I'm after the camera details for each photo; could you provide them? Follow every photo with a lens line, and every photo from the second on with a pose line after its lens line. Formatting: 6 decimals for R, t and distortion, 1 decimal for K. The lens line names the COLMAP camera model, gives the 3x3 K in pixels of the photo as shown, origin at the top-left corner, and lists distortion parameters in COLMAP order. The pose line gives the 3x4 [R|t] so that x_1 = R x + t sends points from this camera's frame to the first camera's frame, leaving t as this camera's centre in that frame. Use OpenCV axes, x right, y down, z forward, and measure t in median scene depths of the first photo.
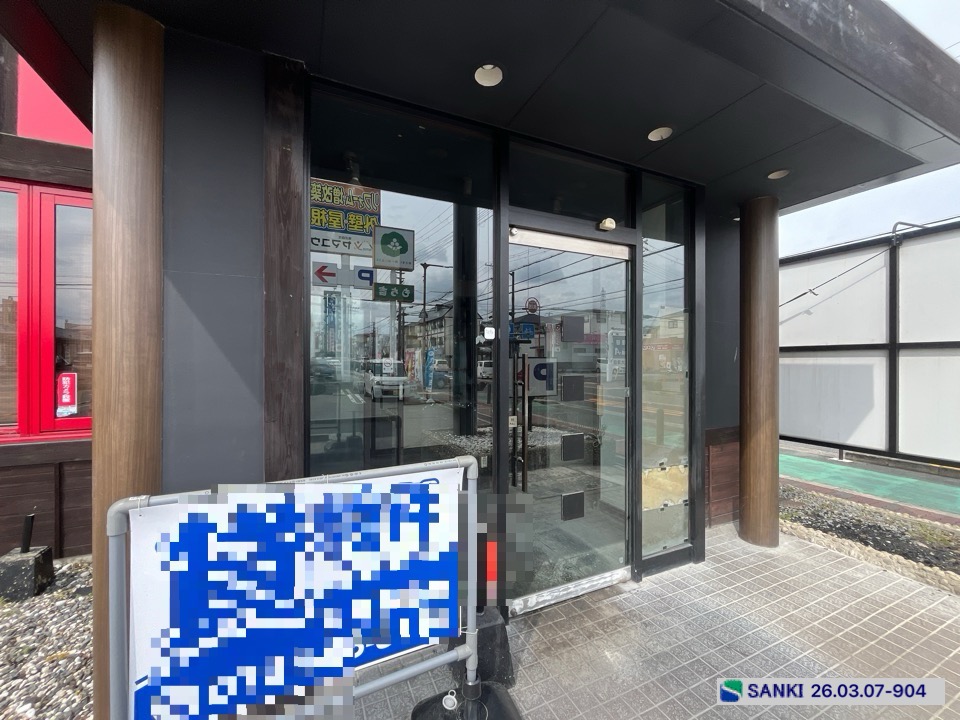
lens RADIAL K [[388.9, 0, 477.1], [0, 388.9, 360.1], [0, 0, 1]] dist [-0.002857, -0.000234]
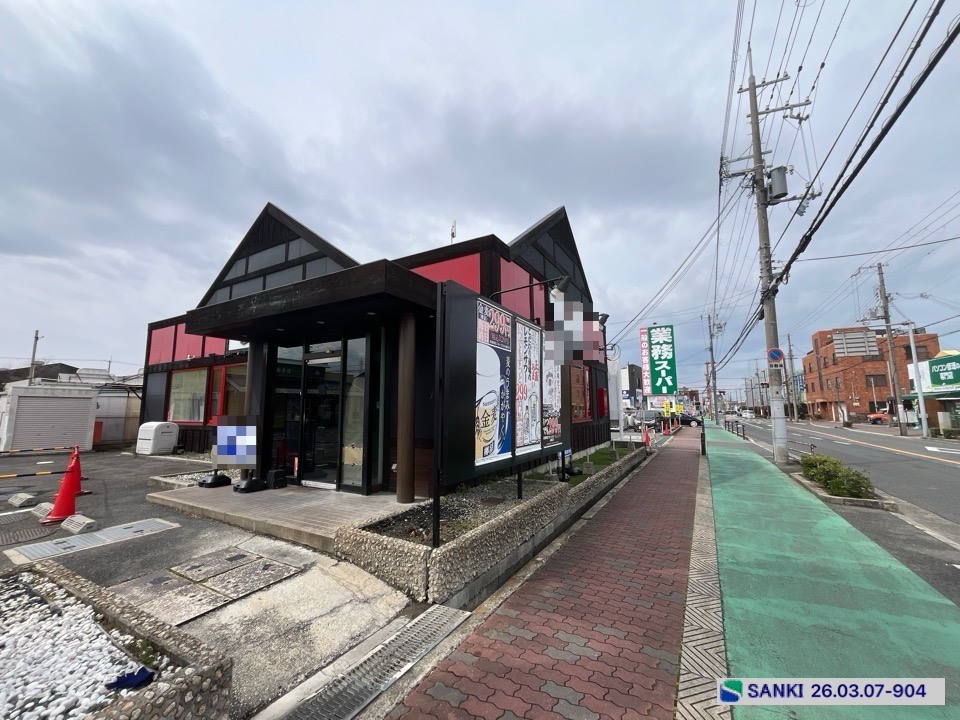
lens RADIAL K [[388.9, 0, 477.1], [0, 388.9, 360.1], [0, 0, 1]] dist [-0.002857, -0.000234]
pose [[0.581248, -0.107624, -0.806578, 0.481774], [0.009969, 0.992082, -0.125192, 0.009153], [0.813666, 0.064727, 0.577719, 0.038509]]
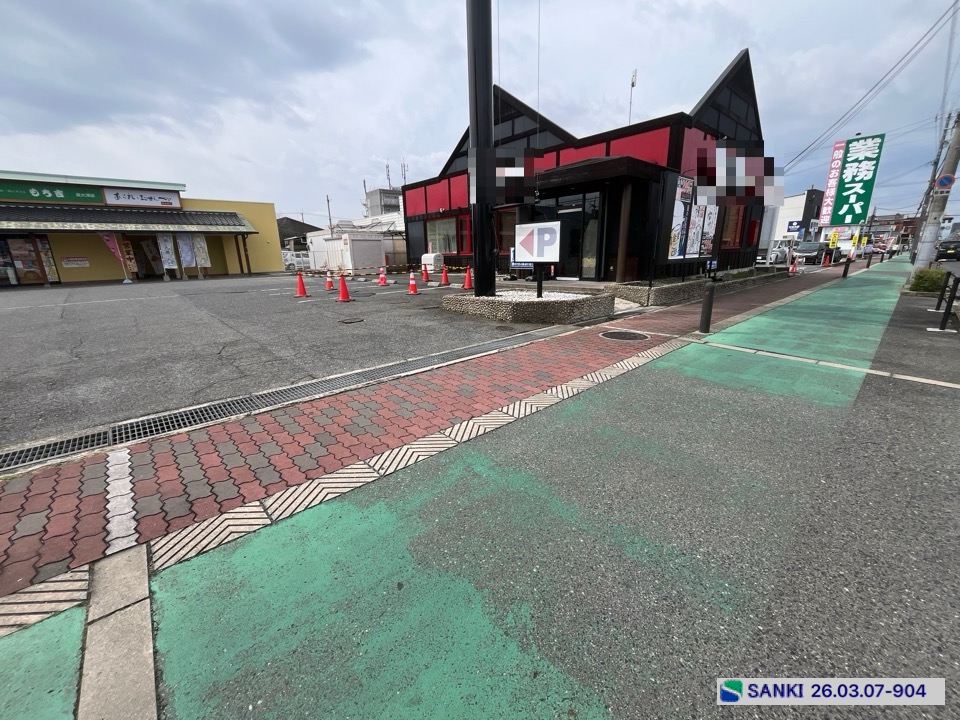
lens RADIAL K [[388.9, 0, 477.1], [0, 388.9, 360.1], [0, 0, 1]] dist [-0.002857, -0.000234]
pose [[0.302034, 0.245253, -0.921209, 0.766061], [0.027395, 0.963708, 0.265549, 0.030439], [0.952904, -0.105441, 0.284354, -0.277670]]
